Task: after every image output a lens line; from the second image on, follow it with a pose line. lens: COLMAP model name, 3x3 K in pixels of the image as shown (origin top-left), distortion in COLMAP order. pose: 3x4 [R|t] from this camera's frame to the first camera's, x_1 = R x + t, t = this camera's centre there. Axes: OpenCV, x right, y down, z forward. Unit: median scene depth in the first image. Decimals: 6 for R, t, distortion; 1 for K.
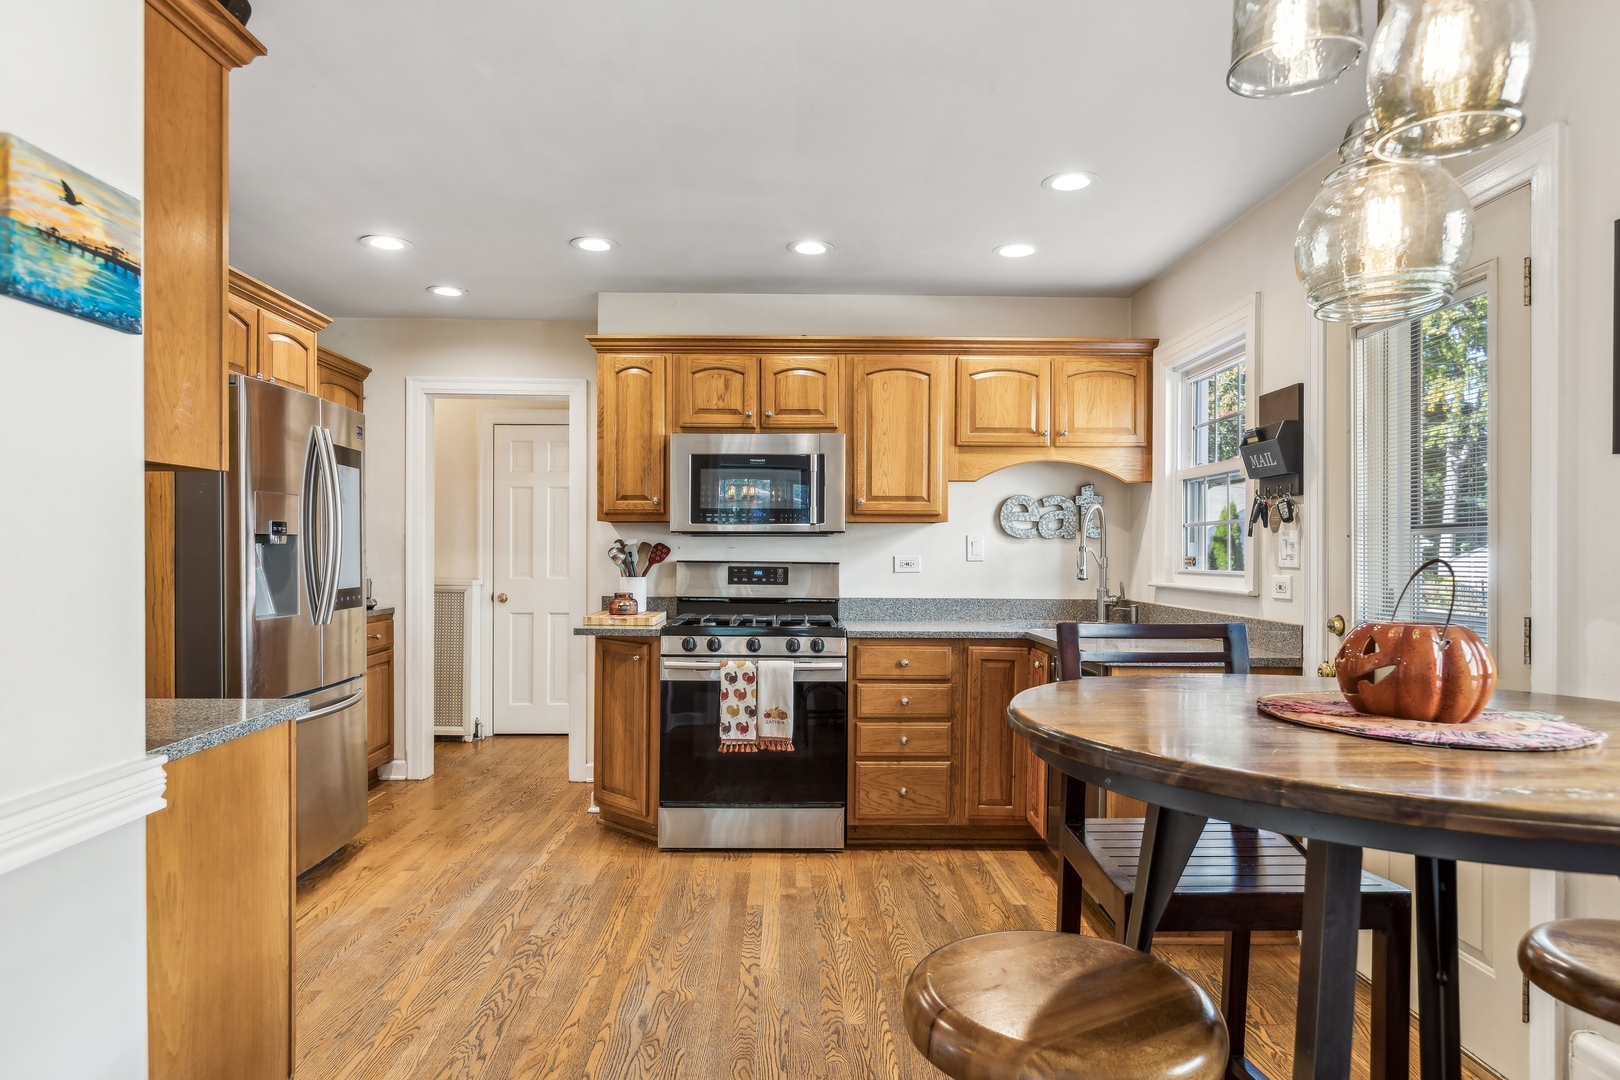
lens RADIAL K [[1014.2, 0, 816.3], [0, 1014.2, 544.0], [0, 0, 1]] dist [-0.000851, 0.000015]
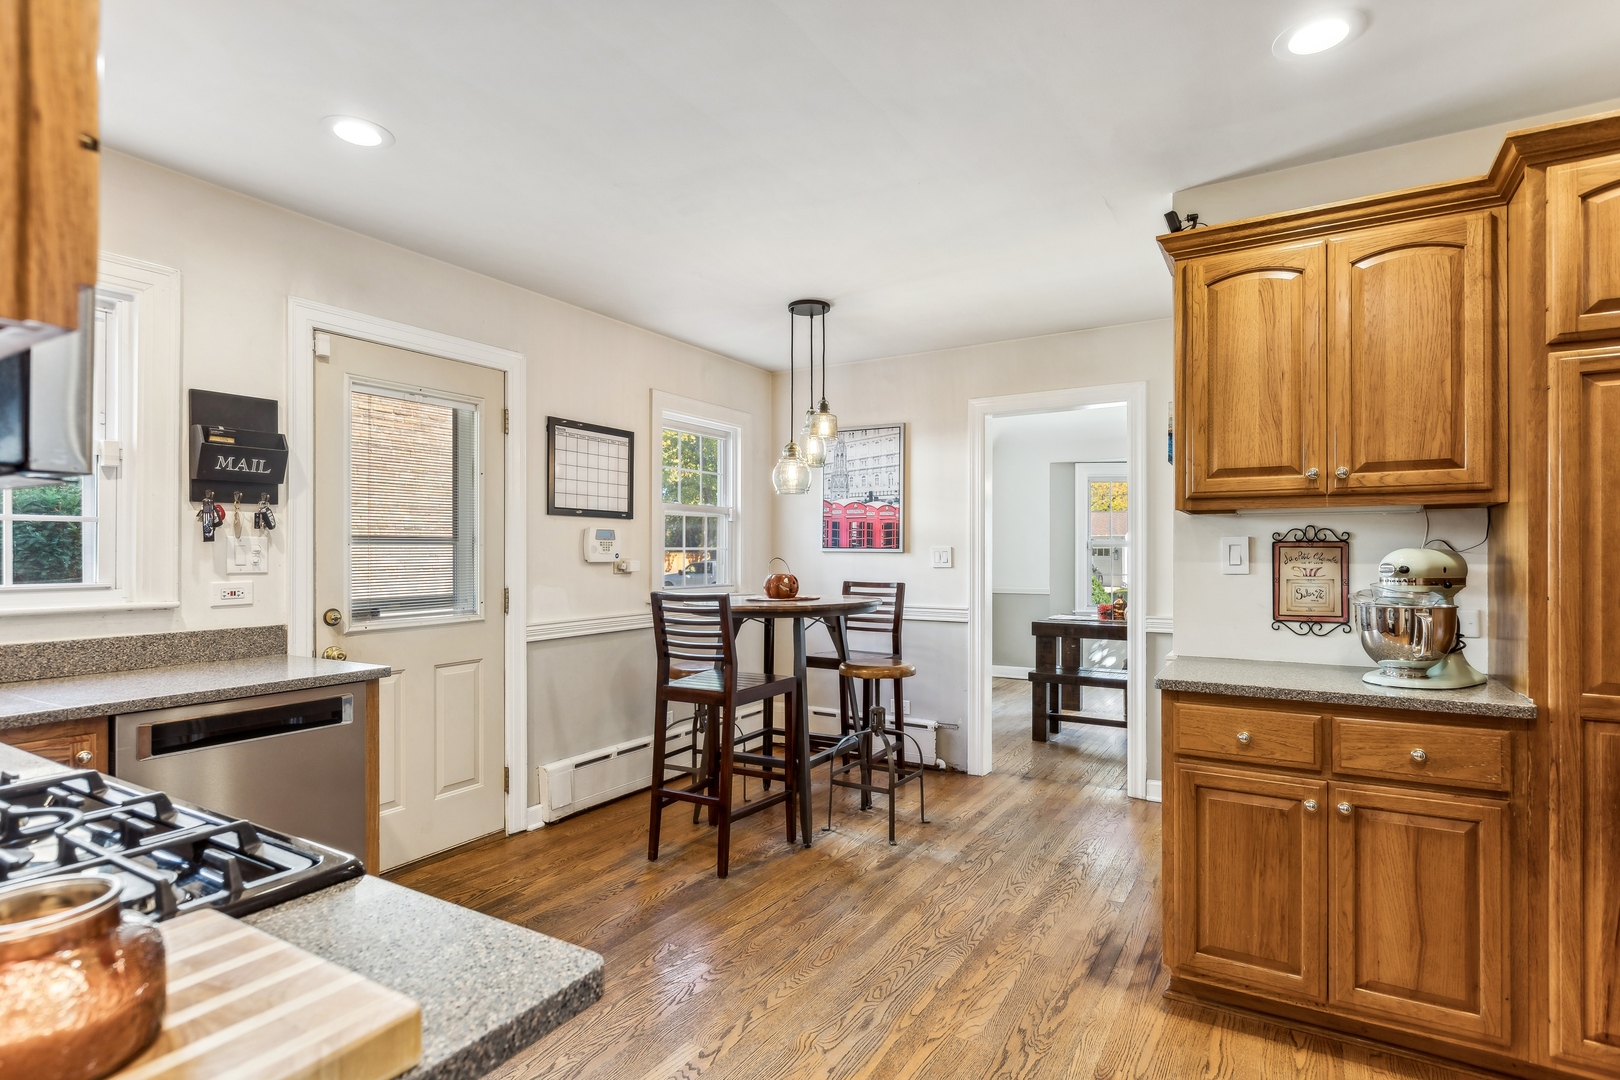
lens RADIAL K [[812.2, 0, 814.6], [0, 812.2, 545.9], [0, 0, 1]] dist [0.016827, -0.000410]
pose [[-0.849838, 0.001893, 0.527040, -0.371077], [-0.005540, 0.999906, -0.012525, 0.001916], [-0.527014, -0.013564, -0.849748, 1.148047]]
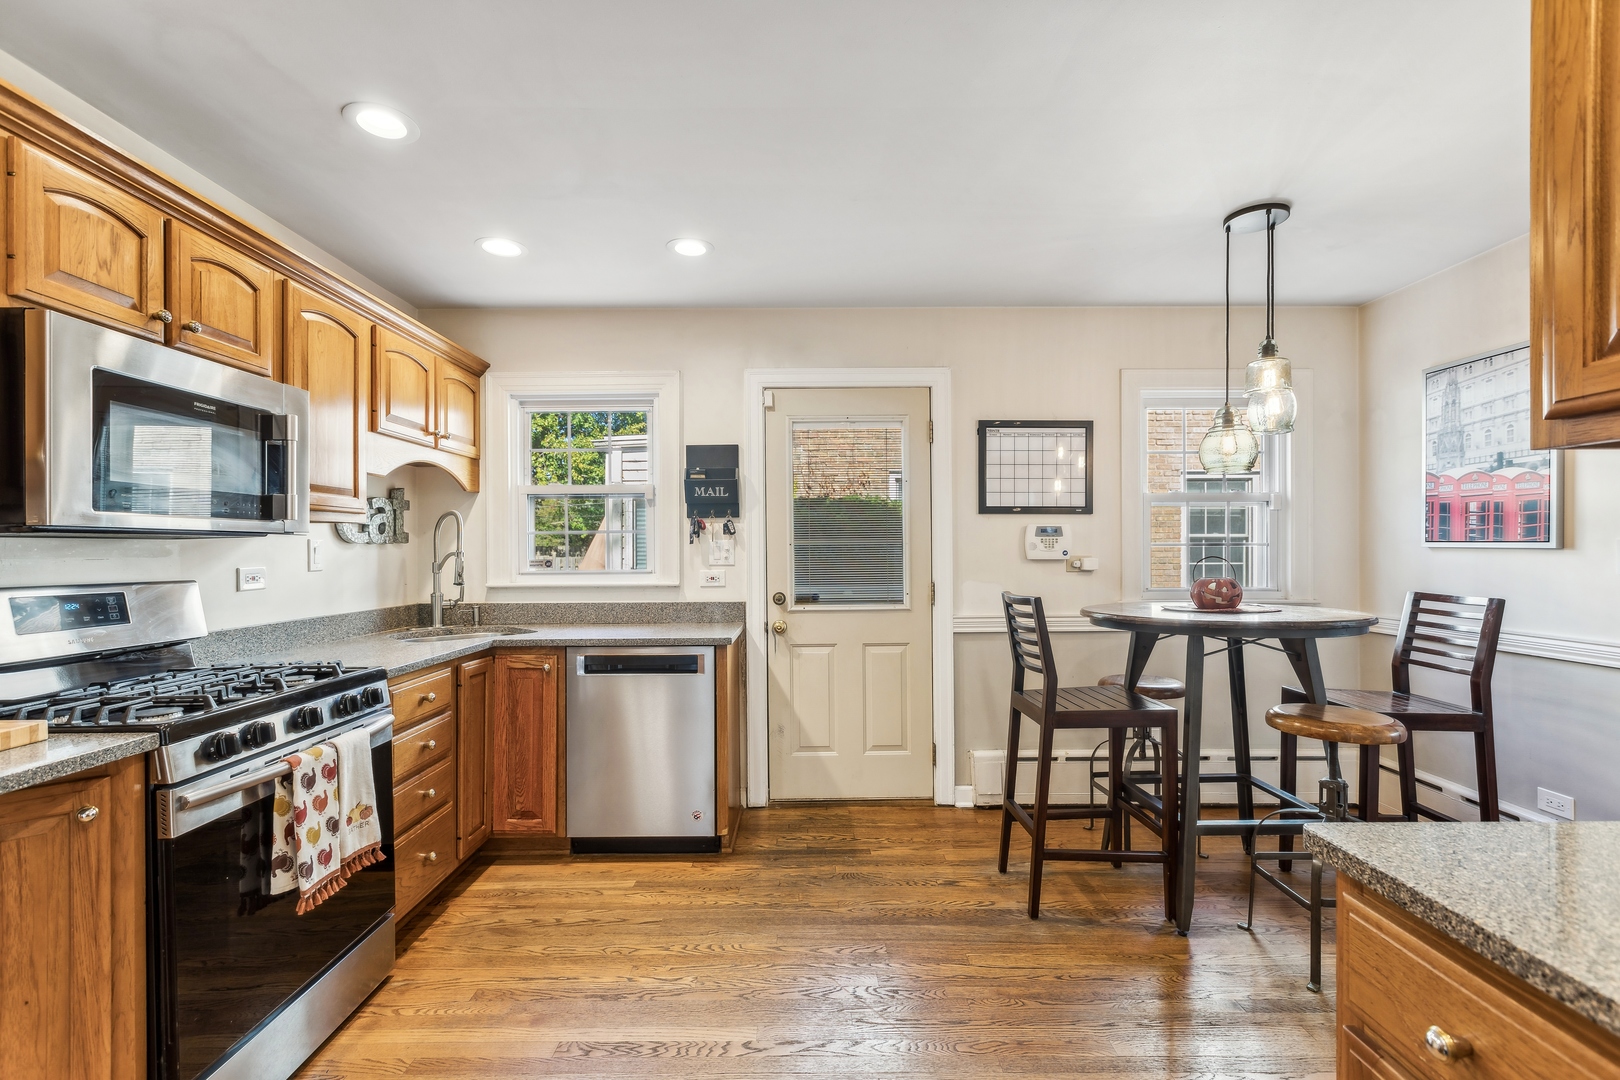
lens RADIAL K [[736.2, 0, 809.9], [0, 736.2, 548.0], [0, 0, 1]] dist [0.002439, 0.000117]
pose [[0.002604, -0.003143, 0.999992, -0.511032], [-0.002900, 0.999991, 0.003151, -0.005228], [-0.999992, -0.002908, 0.002594, 0.709649]]
